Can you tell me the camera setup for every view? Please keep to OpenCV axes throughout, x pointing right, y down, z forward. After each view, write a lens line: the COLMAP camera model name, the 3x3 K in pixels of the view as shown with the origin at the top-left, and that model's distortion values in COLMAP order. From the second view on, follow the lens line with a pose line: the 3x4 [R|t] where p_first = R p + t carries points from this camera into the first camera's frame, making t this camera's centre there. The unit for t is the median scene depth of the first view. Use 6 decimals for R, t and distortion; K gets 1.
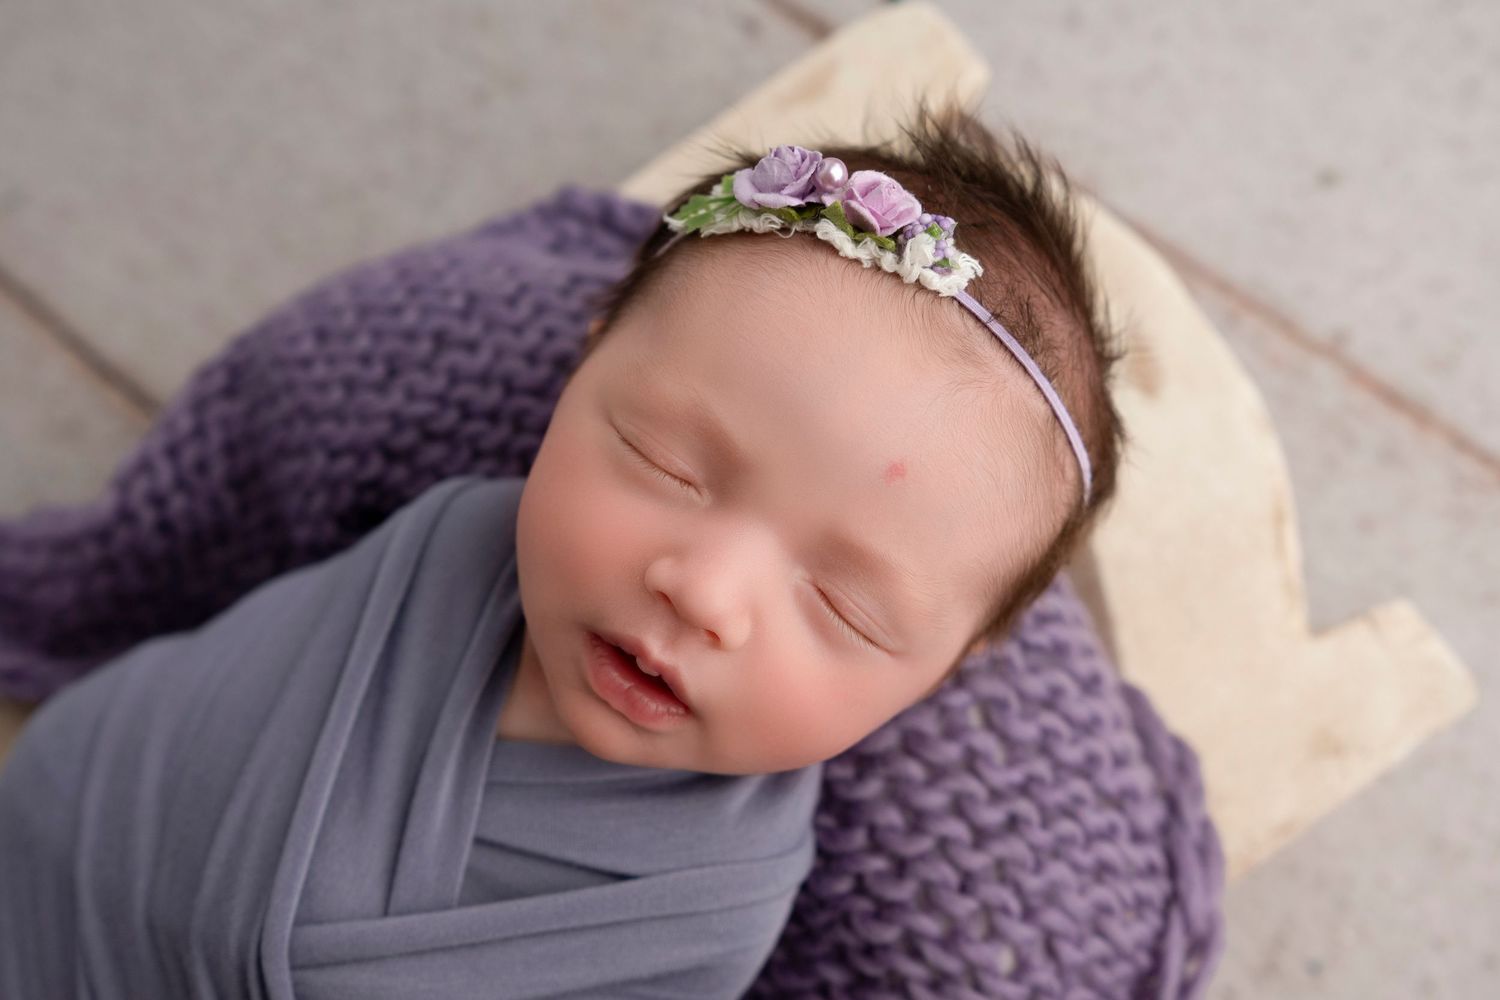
lens RADIAL K [[1510.0, 0, 748.8], [0, 1510.0, 501.1], [0, 0, 1]] dist [-0.003748, -0.002373]
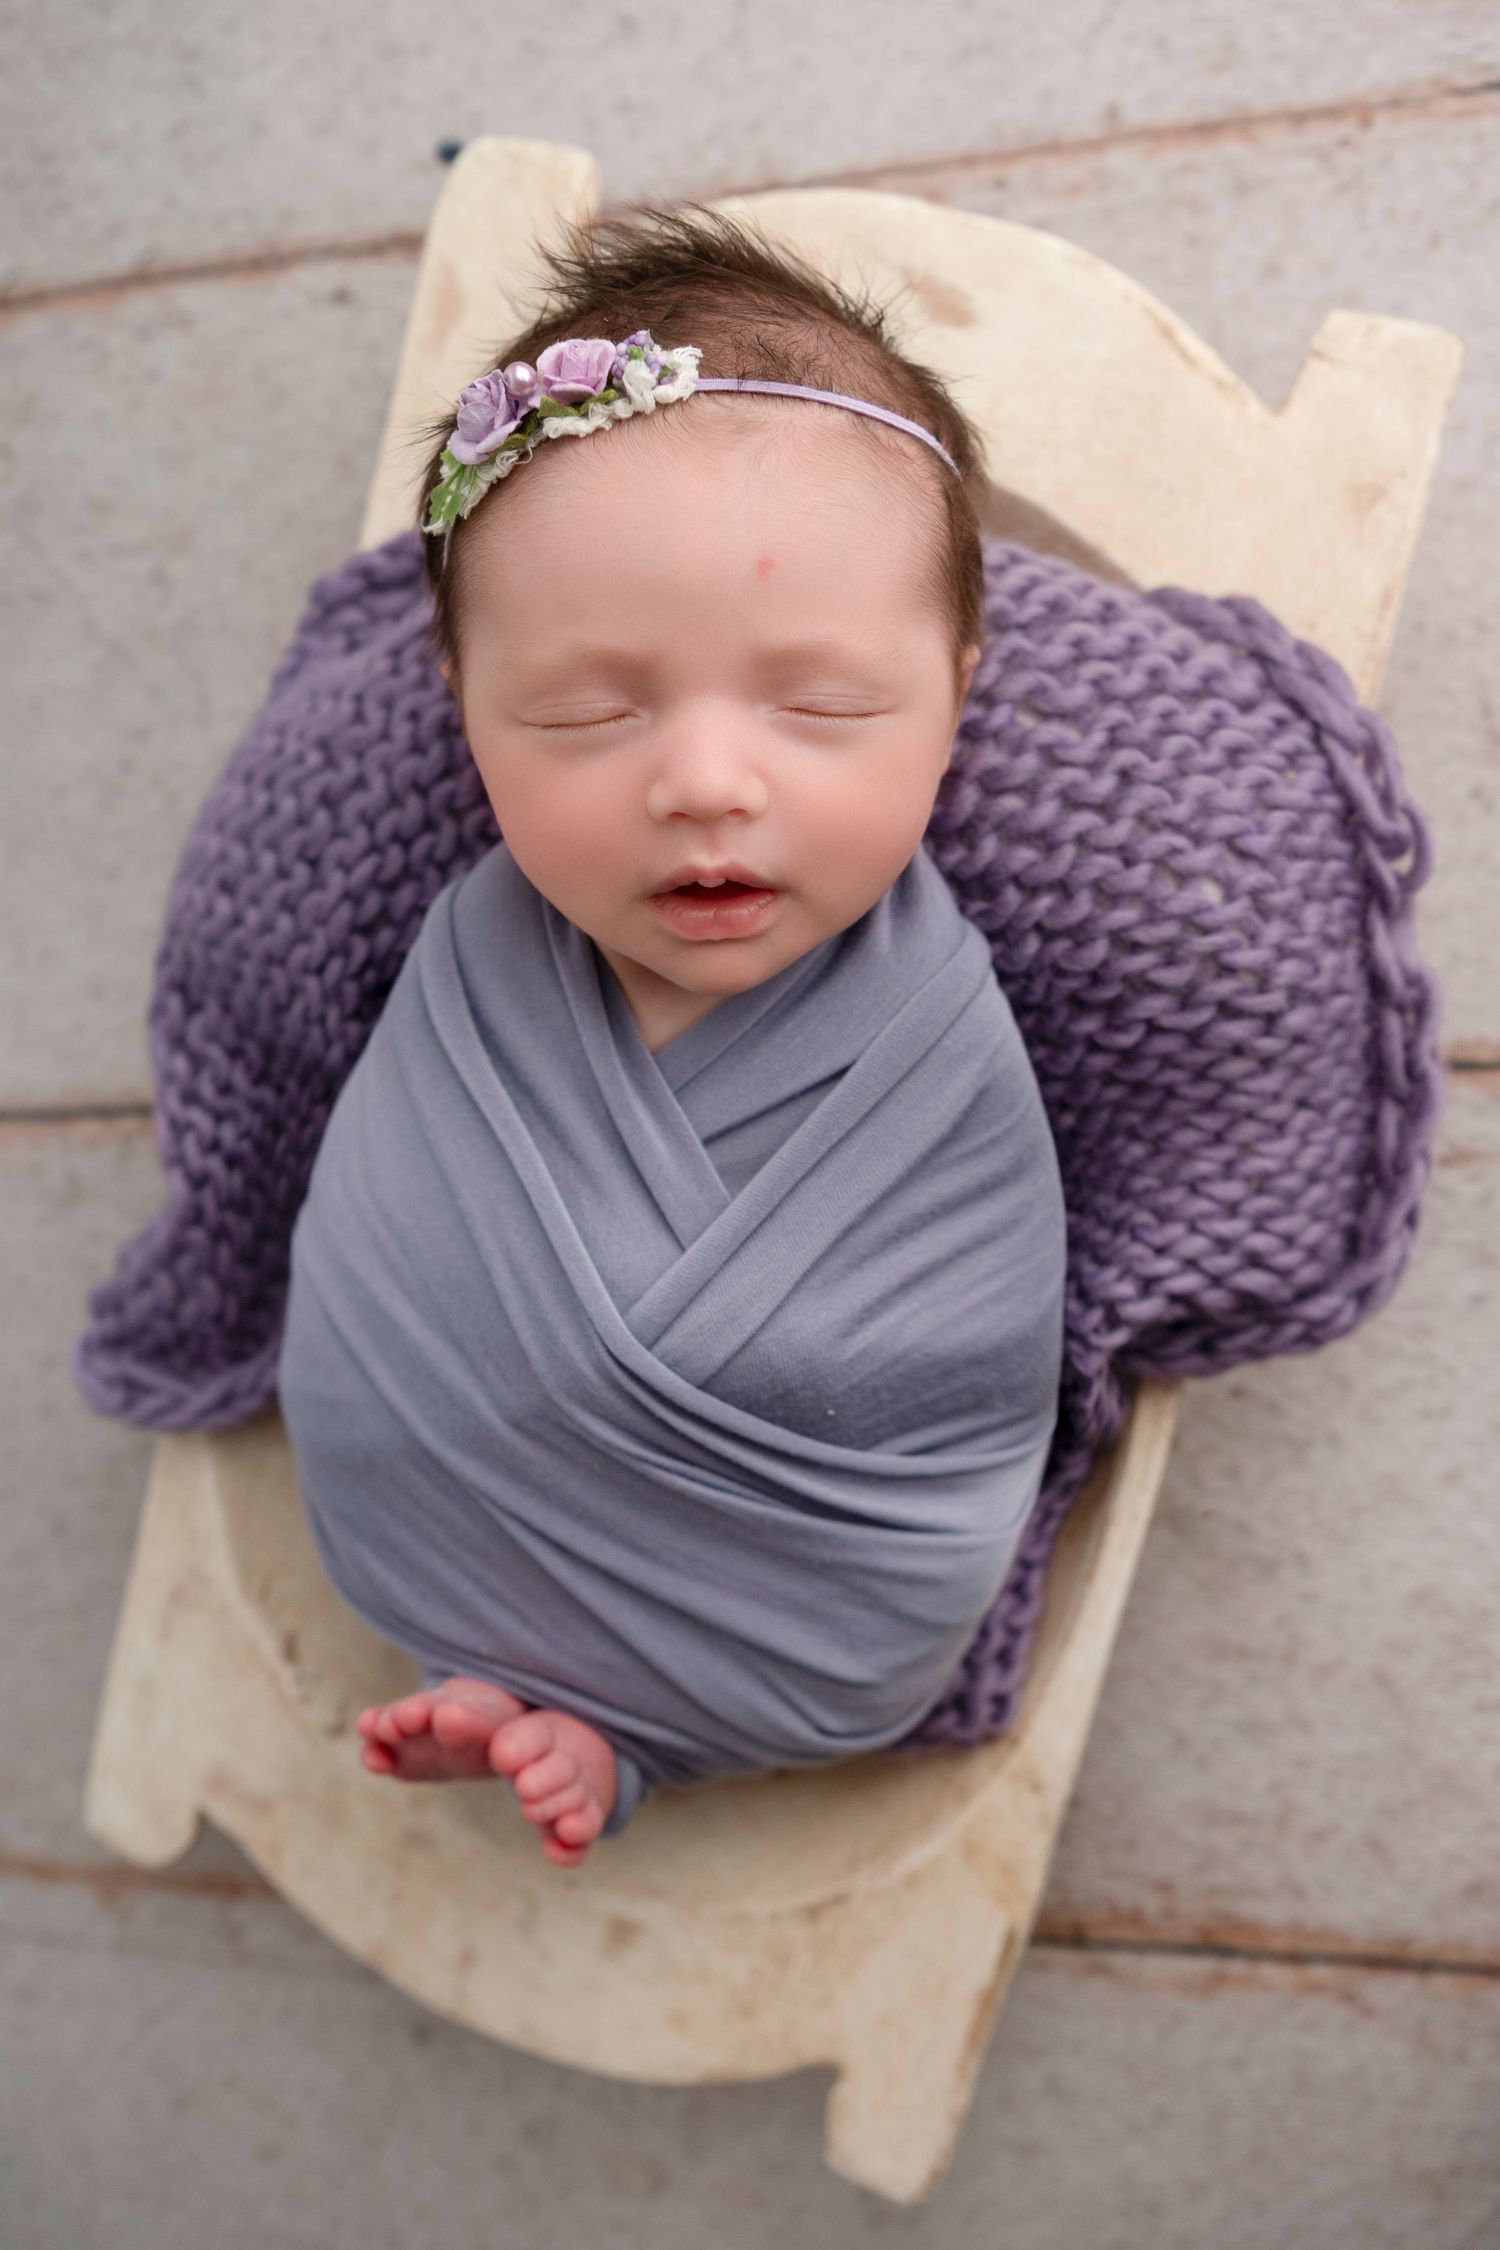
lens RADIAL K [[2352.7, 0, 833.2], [0, 2352.7, 1122.4], [0, 0, 1]] dist [-0.079065, 0.203865]
pose [[0.756611, -0.649775, -0.073017, 0.002930], [0.653764, 0.749800, 0.101941, 0.104519], [-0.011491, -0.124865, 0.992107, -0.480384]]
